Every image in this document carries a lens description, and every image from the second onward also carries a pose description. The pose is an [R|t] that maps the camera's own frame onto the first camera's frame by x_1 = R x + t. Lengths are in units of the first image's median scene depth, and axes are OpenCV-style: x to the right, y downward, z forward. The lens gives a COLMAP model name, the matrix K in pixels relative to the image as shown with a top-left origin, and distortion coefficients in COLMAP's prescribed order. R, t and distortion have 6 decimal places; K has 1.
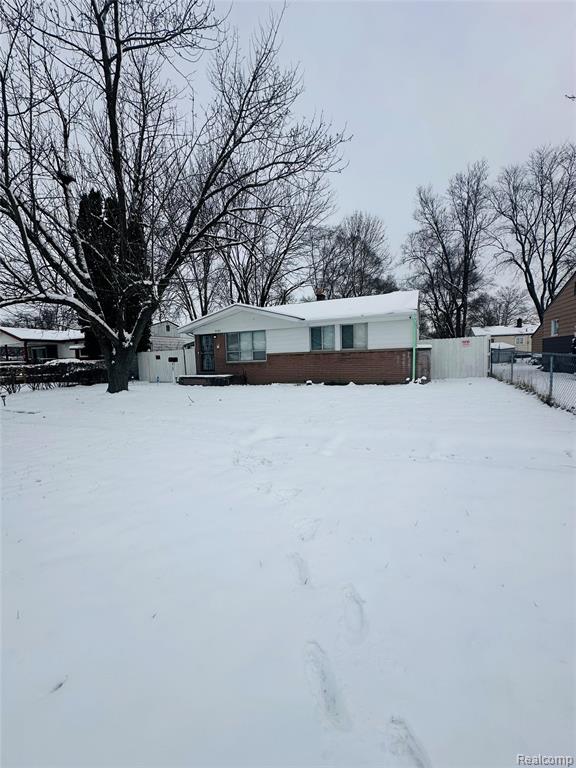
lens RADIAL K [[305.2, 0, 287.9], [0, 305.2, 385.1], [0, 0, 1]] dist [-0.009498, 0.001113]
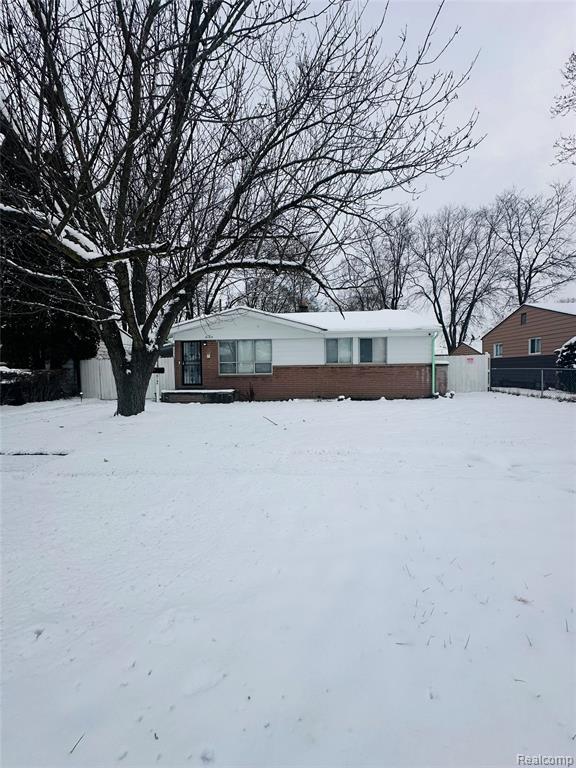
lens RADIAL K [[305.2, 0, 288.9], [0, 305.2, 378.3], [0, 0, 1]] dist [-0.009498, 0.001113]
pose [[0.943704, 0.011339, 0.330598, -0.344363], [0.012201, 0.997539, -0.069044, -0.005499], [-0.330567, 0.069191, 0.941243, 0.168364]]
